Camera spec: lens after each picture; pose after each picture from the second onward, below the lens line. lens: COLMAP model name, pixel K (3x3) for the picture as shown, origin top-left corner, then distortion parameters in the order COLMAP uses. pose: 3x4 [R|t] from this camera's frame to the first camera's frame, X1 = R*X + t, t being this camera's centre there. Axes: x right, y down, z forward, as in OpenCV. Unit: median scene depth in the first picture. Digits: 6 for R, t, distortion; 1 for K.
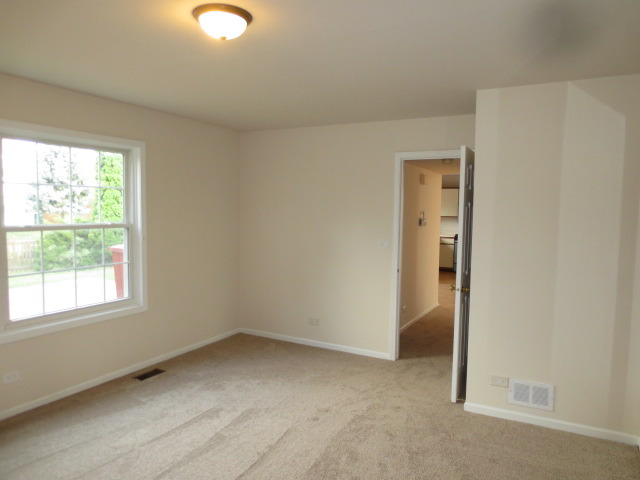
lens RADIAL K [[457.9, 0, 316.4], [0, 457.9, 237.1], [0, 0, 1]] dist [-0.033267, 0.020756]
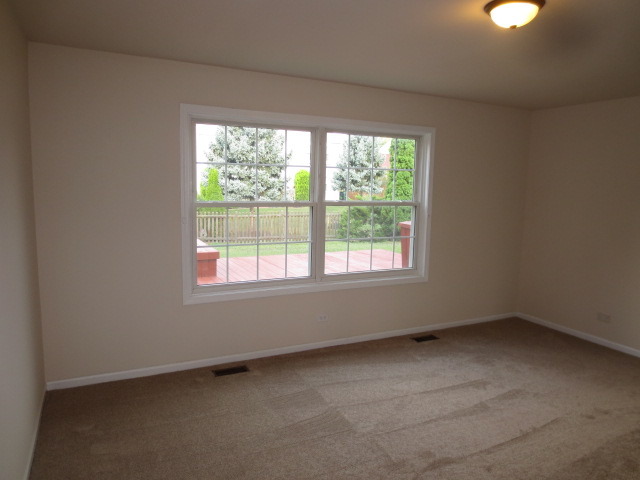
lens RADIAL K [[457.9, 0, 317.9], [0, 457.9, 238.7], [0, 0, 1]] dist [-0.033267, 0.020756]
pose [[0.824089, 0.076077, -0.561328, 0.028584], [-0.050395, 0.996857, 0.061119, 0.003386], [0.564214, -0.022079, 0.825333, -0.074175]]
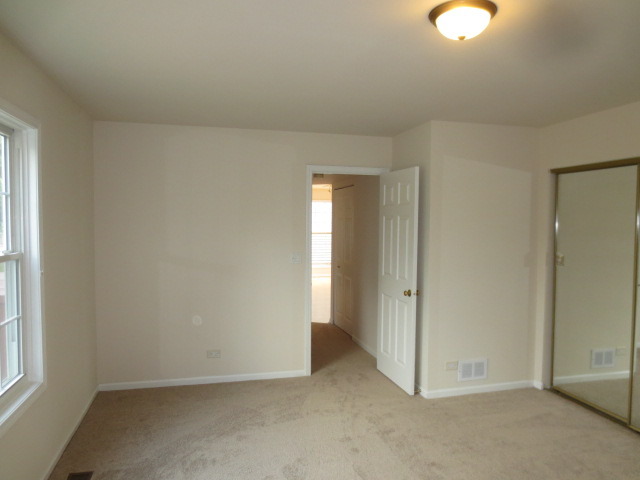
lens RADIAL K [[457.9, 0, 318.9], [0, 457.9, 240.1], [0, 0, 1]] dist [-0.033267, 0.020756]
pose [[0.726914, -0.039138, 0.685612, -0.627809], [0.047689, 0.998841, 0.006456, -0.036153], [-0.685070, 0.028003, 0.727938, 0.337107]]
